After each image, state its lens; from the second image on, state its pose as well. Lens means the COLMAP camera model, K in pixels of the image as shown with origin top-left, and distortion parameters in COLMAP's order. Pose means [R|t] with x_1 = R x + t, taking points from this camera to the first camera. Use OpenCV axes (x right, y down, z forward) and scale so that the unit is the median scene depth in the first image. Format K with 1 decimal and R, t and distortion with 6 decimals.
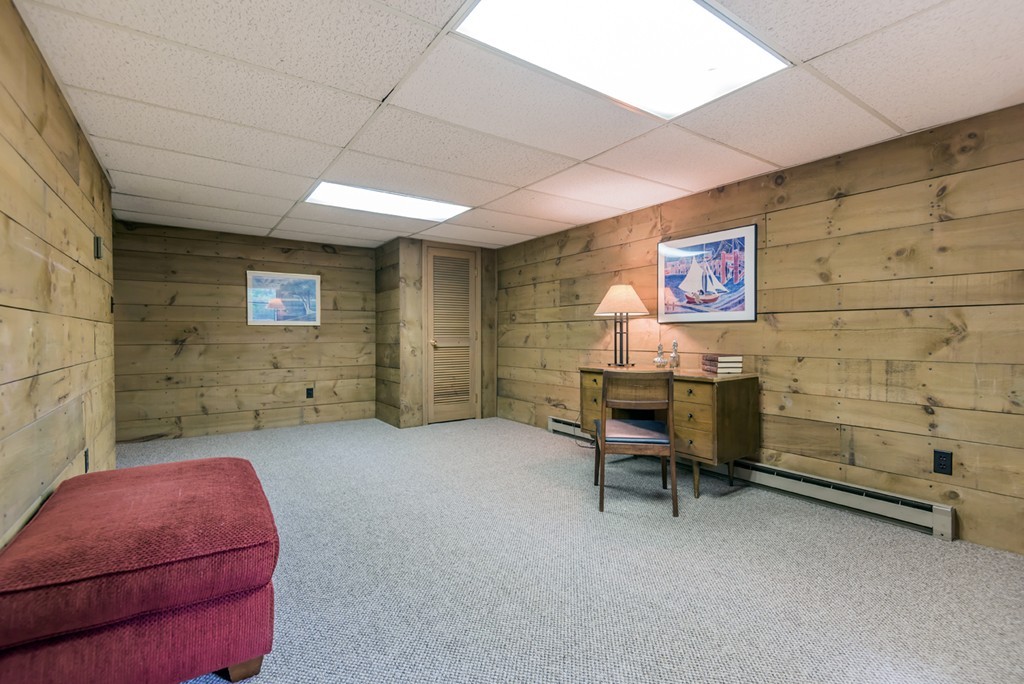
lens RADIAL K [[466.4, 0, 510.5], [0, 466.4, 343.5], [0, 0, 1]] dist [0.018340, -0.006800]
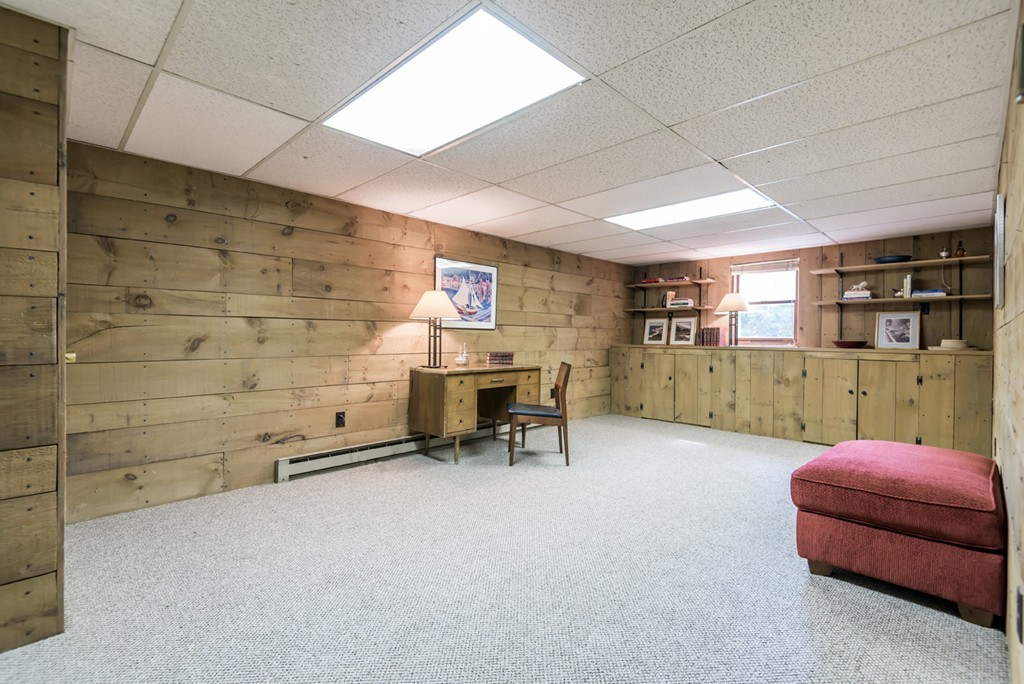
lens RADIAL K [[466.4, 0, 510.7], [0, 466.4, 339.1], [0, 0, 1]] dist [0.018340, -0.006800]
pose [[-0.190423, -0.000915, 0.981702, -0.869088], [0.011639, 0.999927, 0.003189, -0.018775], [-0.981633, 0.012033, -0.190398, 1.092096]]
